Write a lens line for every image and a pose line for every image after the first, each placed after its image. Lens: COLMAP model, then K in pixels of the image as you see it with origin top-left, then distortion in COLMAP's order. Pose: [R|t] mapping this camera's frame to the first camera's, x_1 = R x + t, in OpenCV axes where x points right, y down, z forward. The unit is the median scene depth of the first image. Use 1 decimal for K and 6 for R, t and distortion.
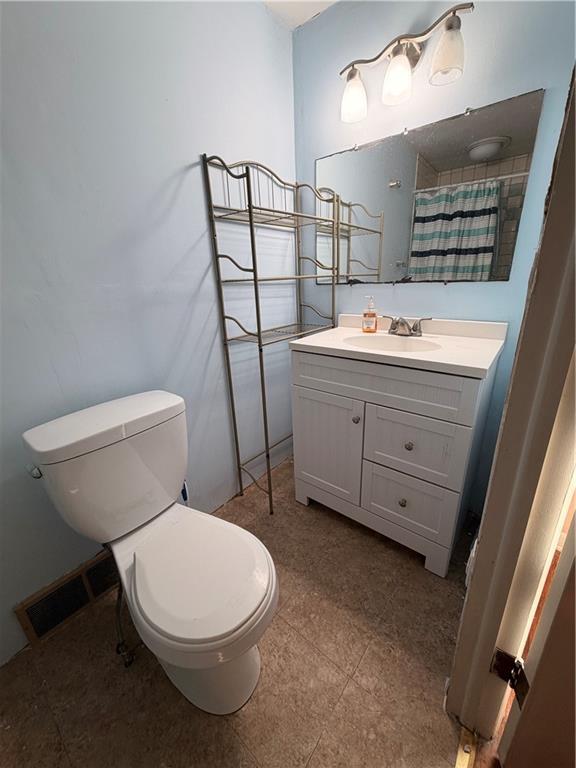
lens RADIAL K [[304.1, 0, 288.0], [0, 304.1, 384.0], [0, 0, 1]] dist [0.000867, 0.000340]
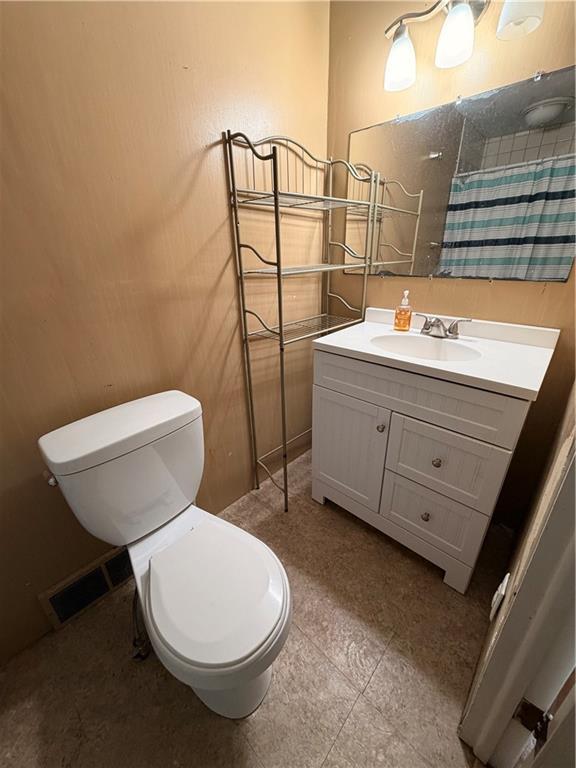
lens RADIAL K [[304.1, 0, 288.0], [0, 304.1, 384.0], [0, 0, 1]] dist [0.000867, 0.000340]
pose [[0.997537, 0.040263, -0.057434, -0.013172], [-0.035697, 0.996281, 0.078421, -0.087255], [0.060378, -0.076177, 0.995265, 0.058776]]
